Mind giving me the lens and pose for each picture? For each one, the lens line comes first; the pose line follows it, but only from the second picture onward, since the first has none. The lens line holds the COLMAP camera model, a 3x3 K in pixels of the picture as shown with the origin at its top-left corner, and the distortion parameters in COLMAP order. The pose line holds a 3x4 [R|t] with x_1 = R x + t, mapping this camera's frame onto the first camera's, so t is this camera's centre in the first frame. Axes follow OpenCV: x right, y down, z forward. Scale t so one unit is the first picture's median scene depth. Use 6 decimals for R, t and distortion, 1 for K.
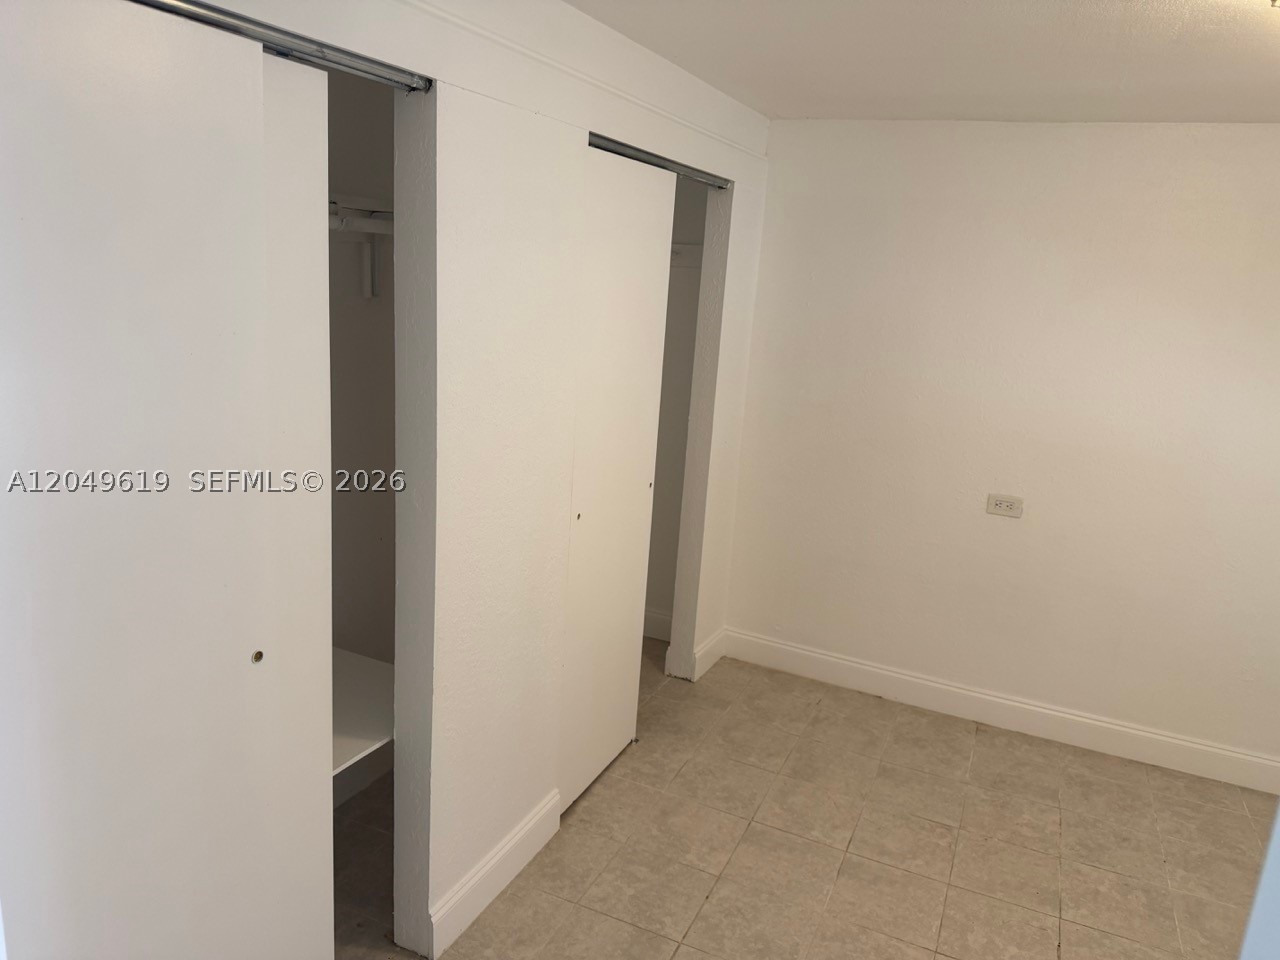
lens RADIAL K [[918.7, 0, 638.7], [0, 918.7, 484.5], [0, 0, 1]] dist [0.047522, -0.056771]
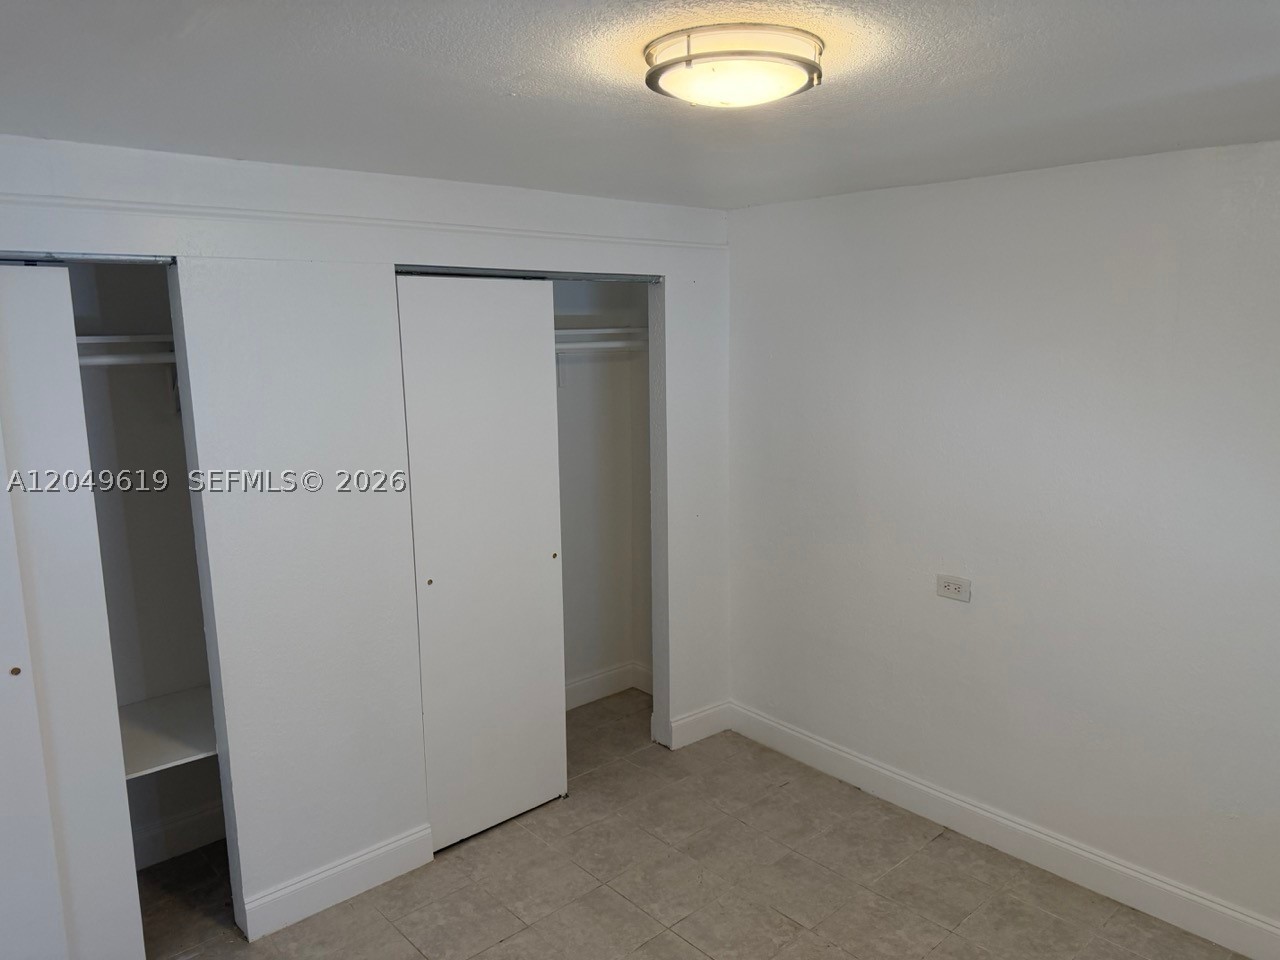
lens RADIAL K [[918.7, 0, 638.4], [0, 918.7, 476.1], [0, 0, 1]] dist [0.047522, -0.056771]
pose [[0.910429, -0.014767, -0.413402, 0.501818], [-0.018187, 0.996967, -0.075666, -0.013142], [0.413265, 0.076407, 0.907399, 0.030303]]
